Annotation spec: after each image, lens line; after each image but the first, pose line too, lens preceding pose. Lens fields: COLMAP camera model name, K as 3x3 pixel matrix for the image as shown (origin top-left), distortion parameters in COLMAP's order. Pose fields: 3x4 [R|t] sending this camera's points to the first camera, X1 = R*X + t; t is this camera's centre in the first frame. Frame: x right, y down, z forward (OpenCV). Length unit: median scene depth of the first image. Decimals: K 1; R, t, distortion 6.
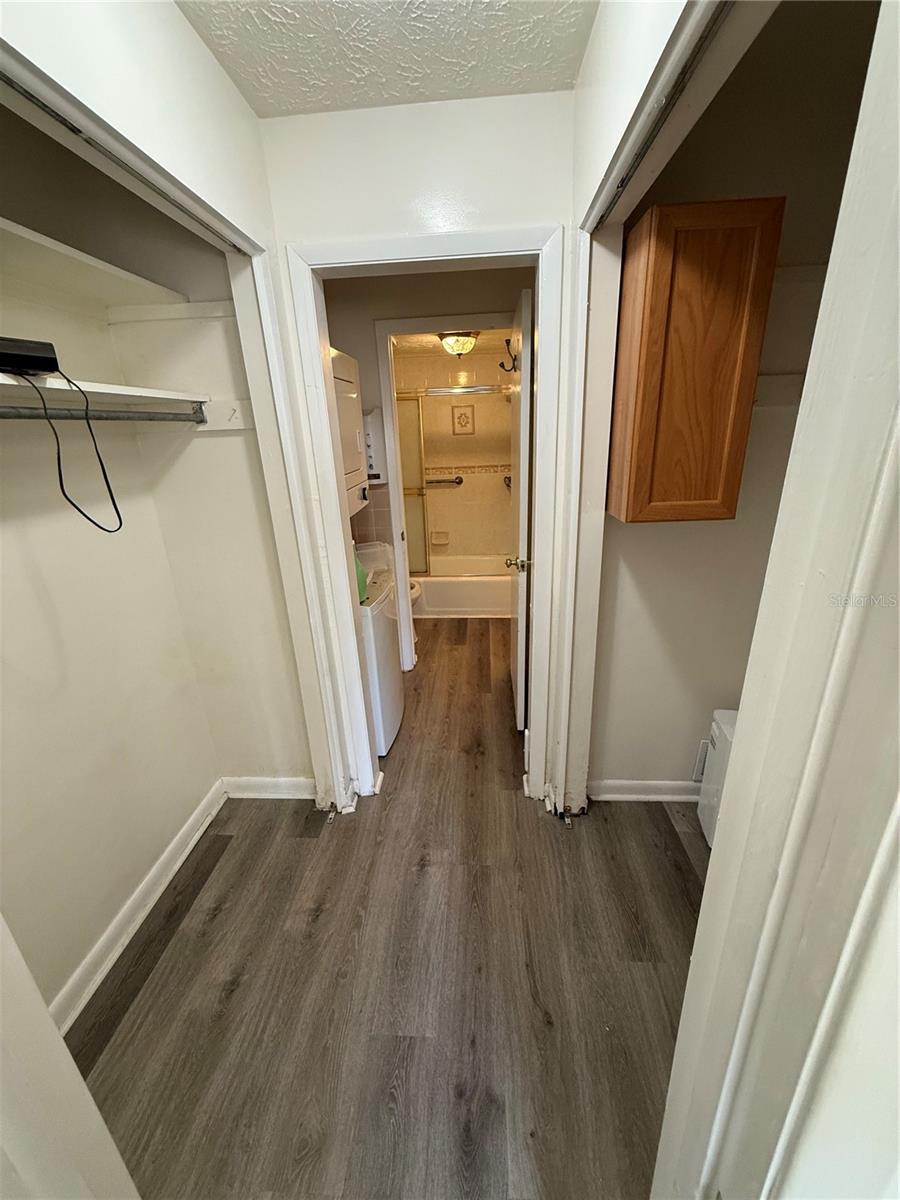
lens RADIAL K [[477.4, 0, 451.1], [0, 477.4, 600.1], [0, 0, 1]] dist [0.002018, 0.000042]
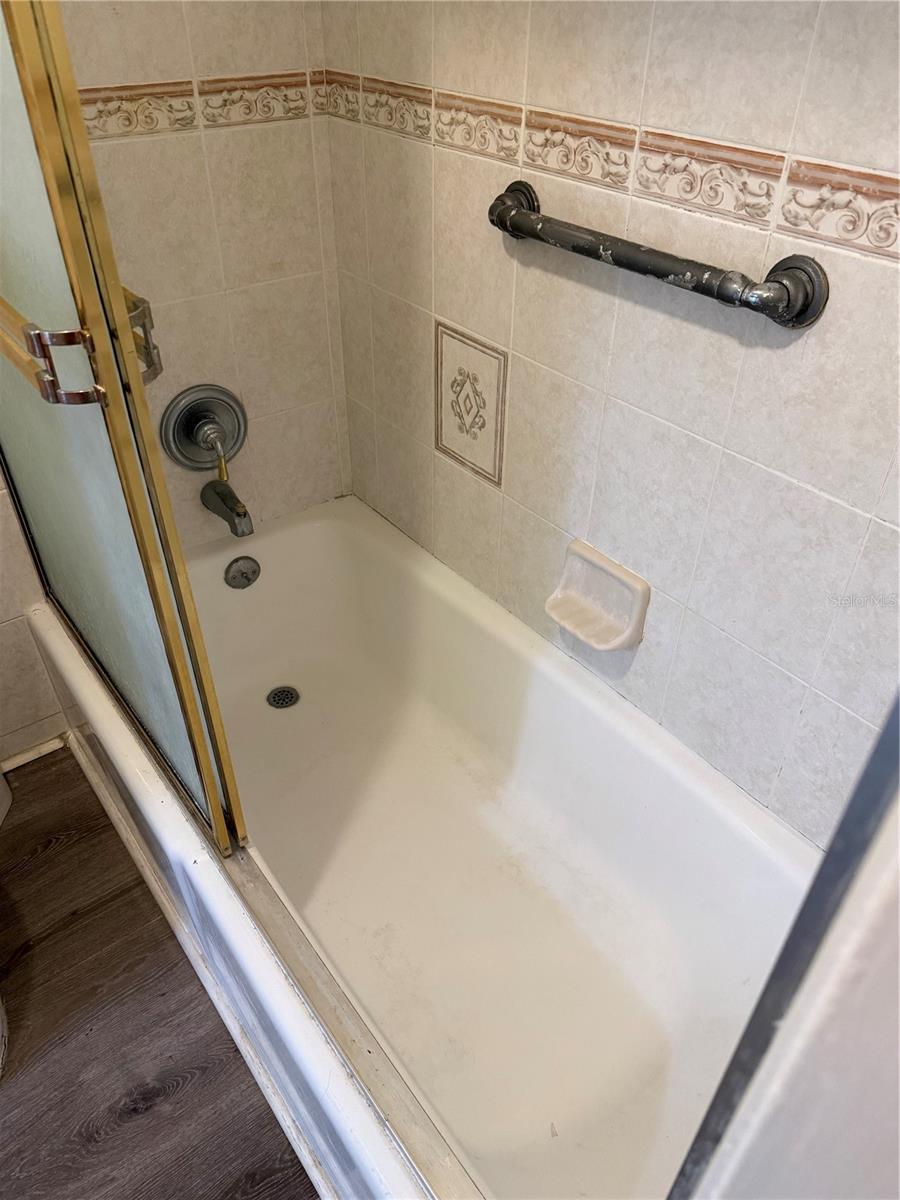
lens RADIAL K [[847.6, 0, 449.0], [0, 847.6, 599.7], [0, 0, 1]] dist [-0.003183, -0.000928]
pose [[0.657567, 0.494047, -0.568791, 0.118850], [-0.283374, 0.861719, 0.420880, -0.249887], [0.698072, -0.115576, 0.706638, 0.784054]]
